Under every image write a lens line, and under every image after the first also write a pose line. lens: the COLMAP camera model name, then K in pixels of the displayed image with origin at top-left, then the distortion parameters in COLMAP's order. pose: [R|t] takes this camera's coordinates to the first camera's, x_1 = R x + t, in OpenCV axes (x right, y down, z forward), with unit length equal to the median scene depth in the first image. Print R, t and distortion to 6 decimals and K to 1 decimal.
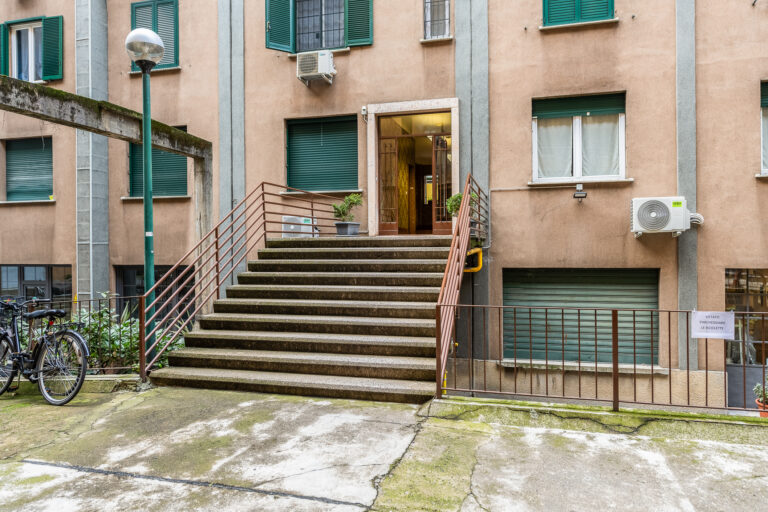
lens RADIAL K [[528.8, 0, 384.0], [0, 528.8, 256.0], [0, 0, 1]] dist [0.004861, 0.000495]
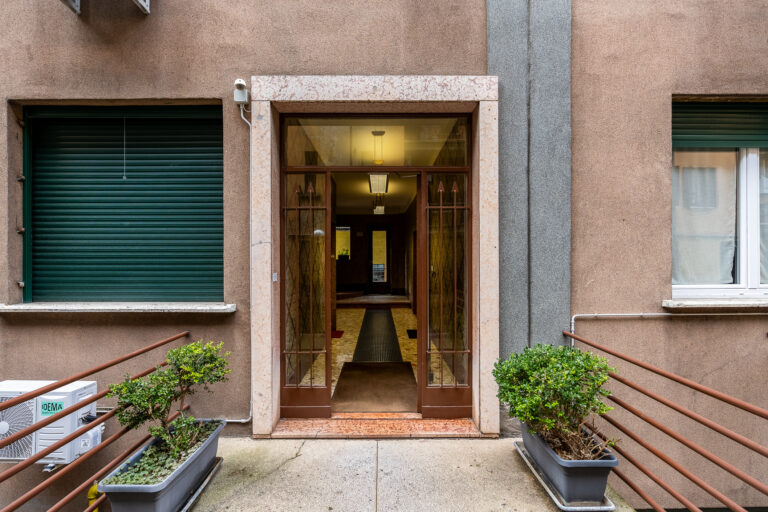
lens RADIAL K [[370.1, 0, 384.0], [0, 370.1, 256.0], [0, 0, 1]] dist [0.001121, 0.000320]
pose [[0.967758, 0.010176, 0.251677, -0.005491], [-0.001951, 0.999456, -0.032910, -0.160185], [-0.251875, 0.031358, 0.967252, 0.763786]]
